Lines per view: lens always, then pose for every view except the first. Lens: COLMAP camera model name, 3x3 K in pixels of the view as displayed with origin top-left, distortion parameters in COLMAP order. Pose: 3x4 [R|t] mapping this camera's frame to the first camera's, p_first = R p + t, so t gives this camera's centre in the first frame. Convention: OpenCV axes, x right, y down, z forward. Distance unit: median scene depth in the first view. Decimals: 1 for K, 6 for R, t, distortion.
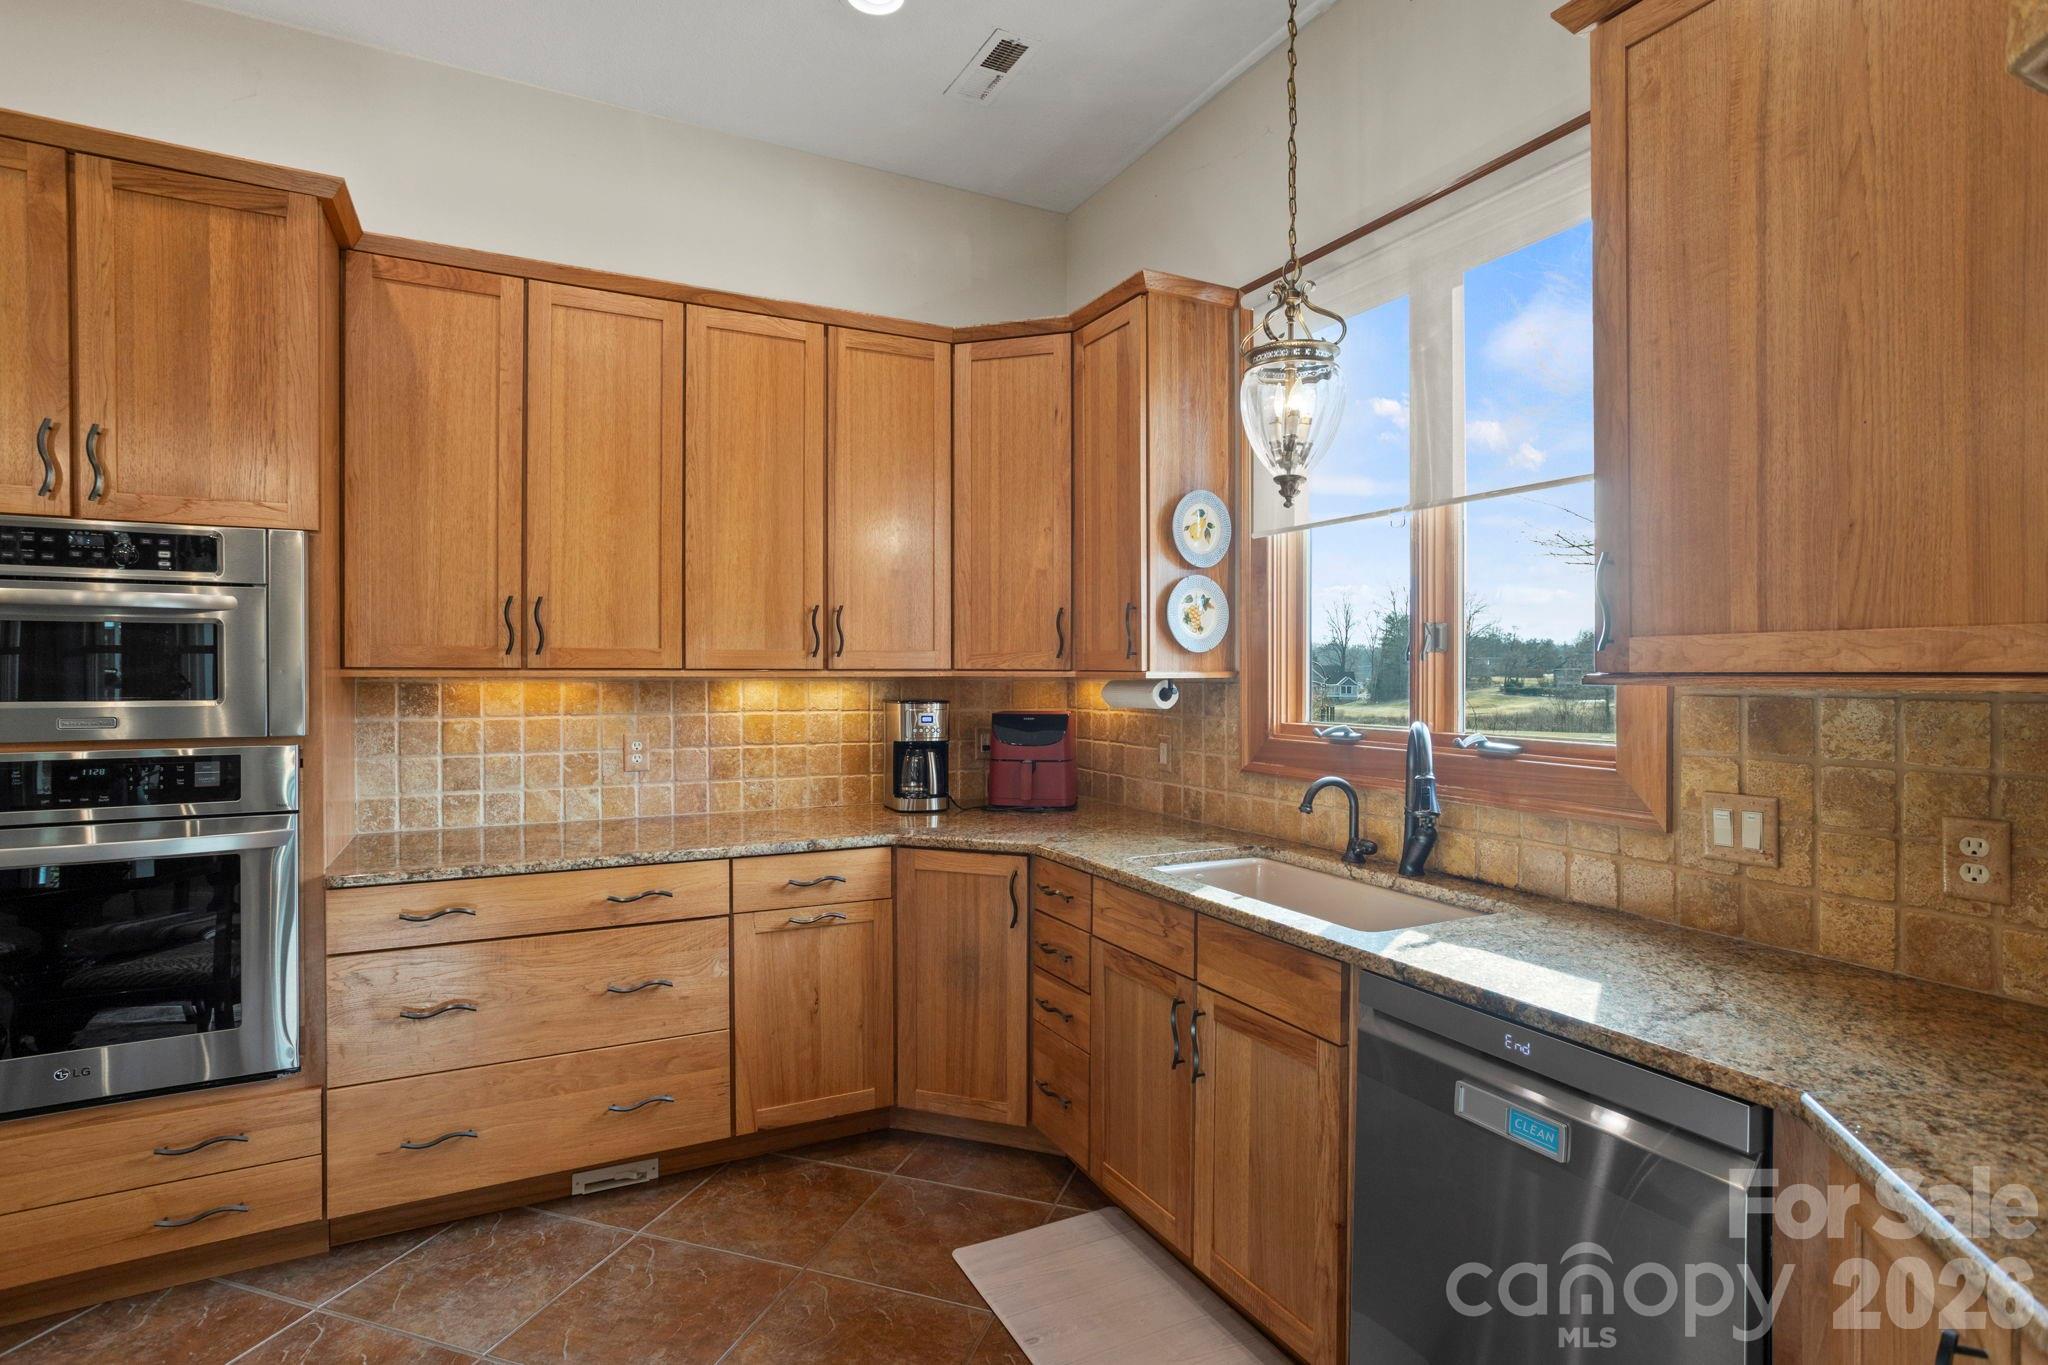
lens RADIAL K [[1002.6, 0, 1021.3], [0, 1002.6, 676.9], [0, 0, 1]] dist [-0.029608, 0.016634]
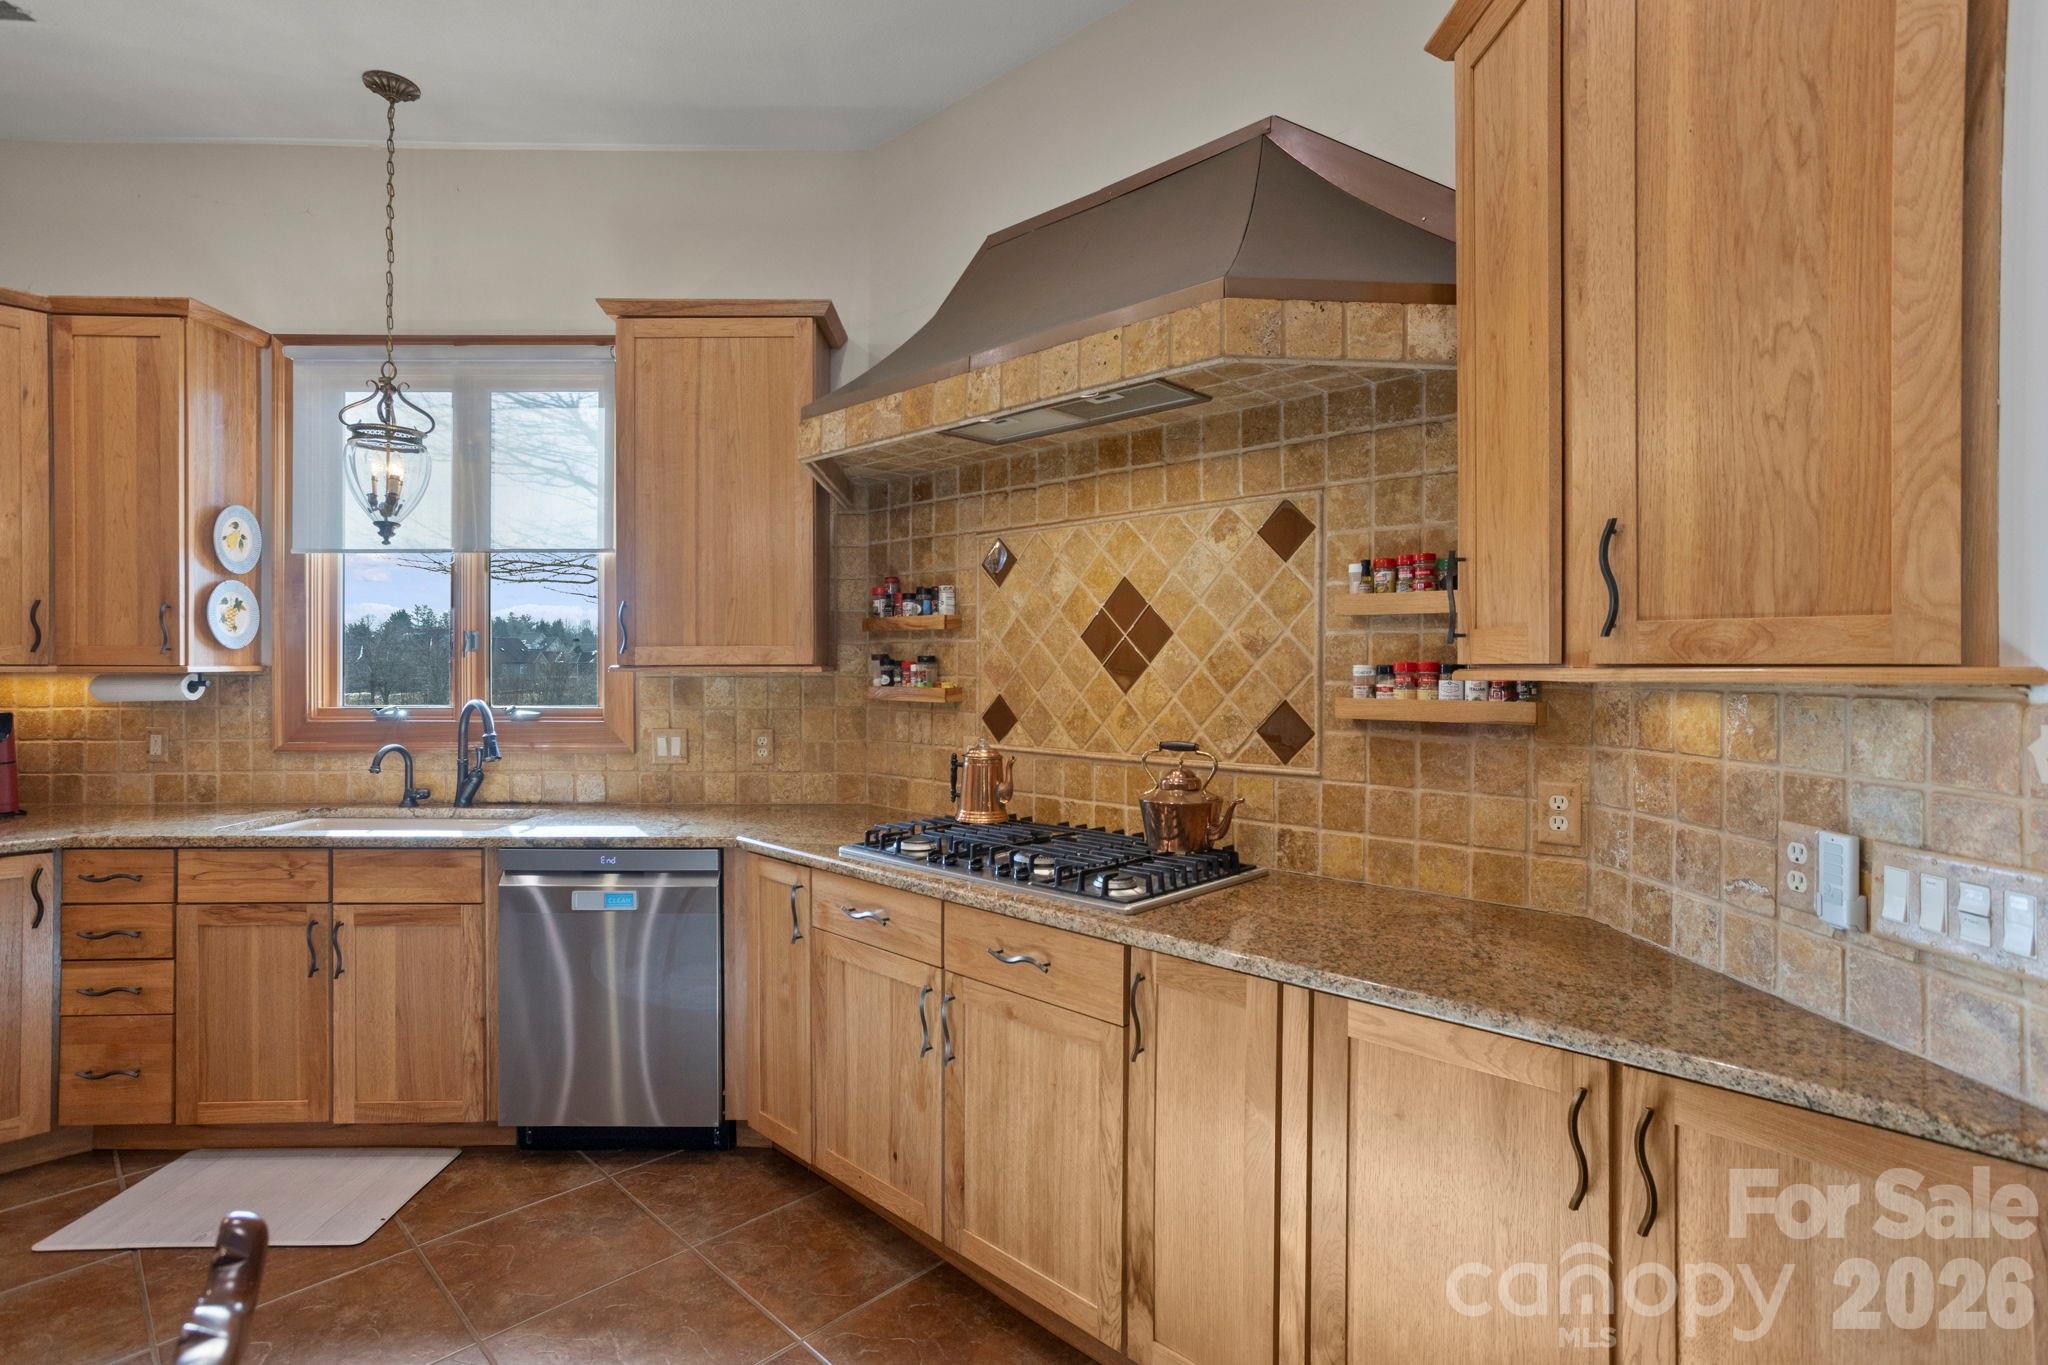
lens RADIAL K [[1002.6, 0, 1031.6], [0, 1002.6, 674.5], [0, 0, 1]] dist [-0.029608, 0.016634]
pose [[0.413511, -0.010728, 0.910436, -0.559990], [0.007452, 0.999937, 0.008398, 0.002090], [-0.910469, 0.003312, 0.413565, -0.331018]]
